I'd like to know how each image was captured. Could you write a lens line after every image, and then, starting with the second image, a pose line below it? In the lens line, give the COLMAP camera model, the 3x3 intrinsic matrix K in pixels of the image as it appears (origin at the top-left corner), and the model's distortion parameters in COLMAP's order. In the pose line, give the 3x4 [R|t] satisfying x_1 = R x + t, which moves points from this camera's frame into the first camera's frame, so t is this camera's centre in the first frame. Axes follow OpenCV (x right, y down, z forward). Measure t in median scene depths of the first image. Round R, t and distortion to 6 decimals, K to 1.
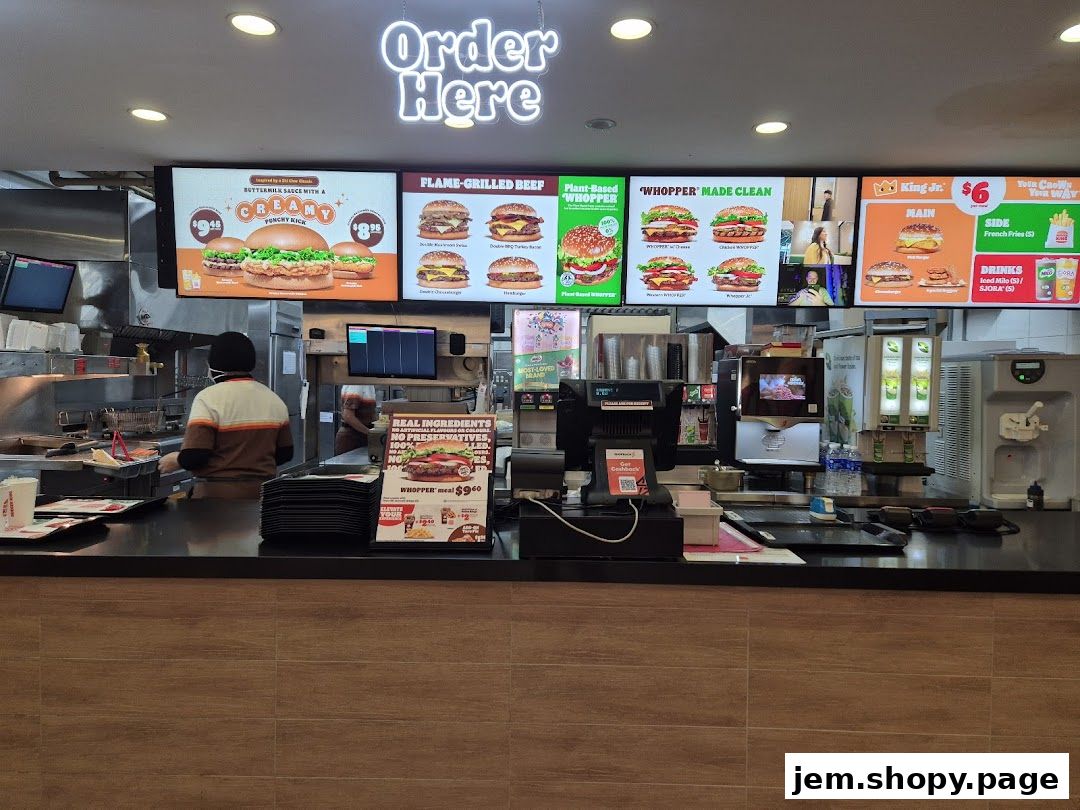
lens RADIAL K [[740.5, 0, 540.0], [0, 740.5, 405.0], [0, 0, 1]] dist [0.074469, -0.054904]
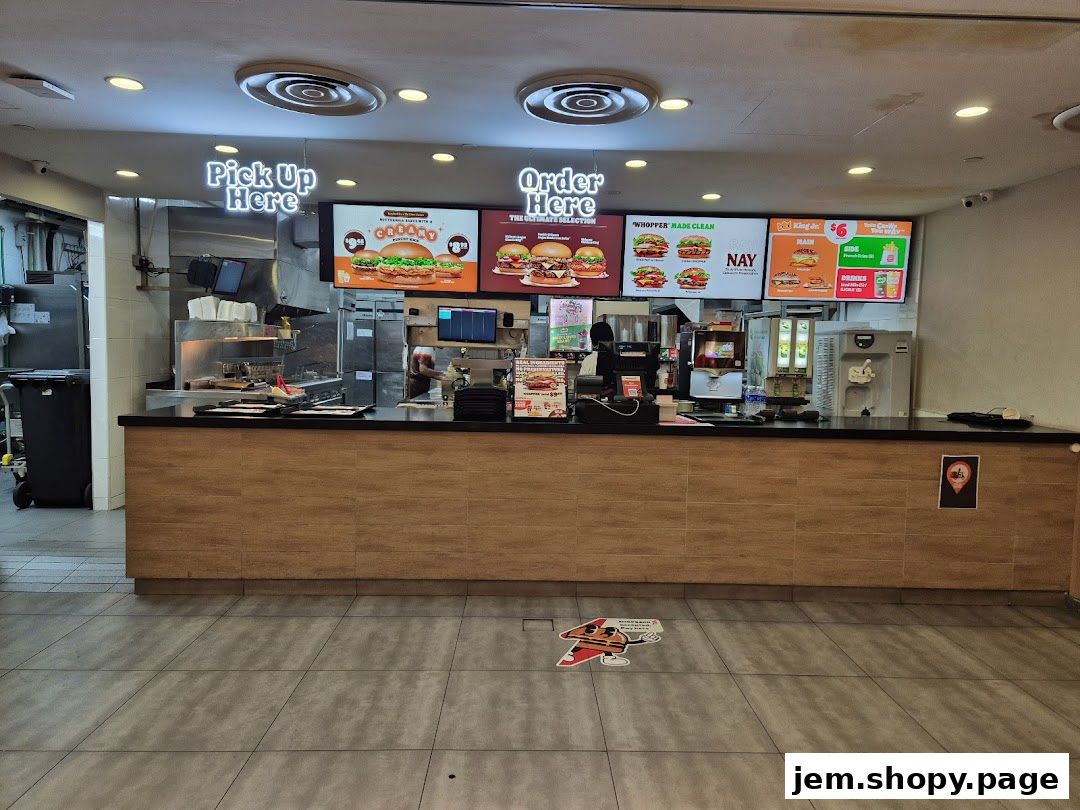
lens RADIAL K [[740.5, 0, 540.0], [0, 740.5, 405.0], [0, 0, 1]] dist [0.074469, -0.054904]
pose [[0.999112, 0.006917, 0.041570, -0.126179], [-0.008528, 0.999214, 0.038713, 0.036300], [-0.041269, -0.039034, 0.998385, -0.588288]]
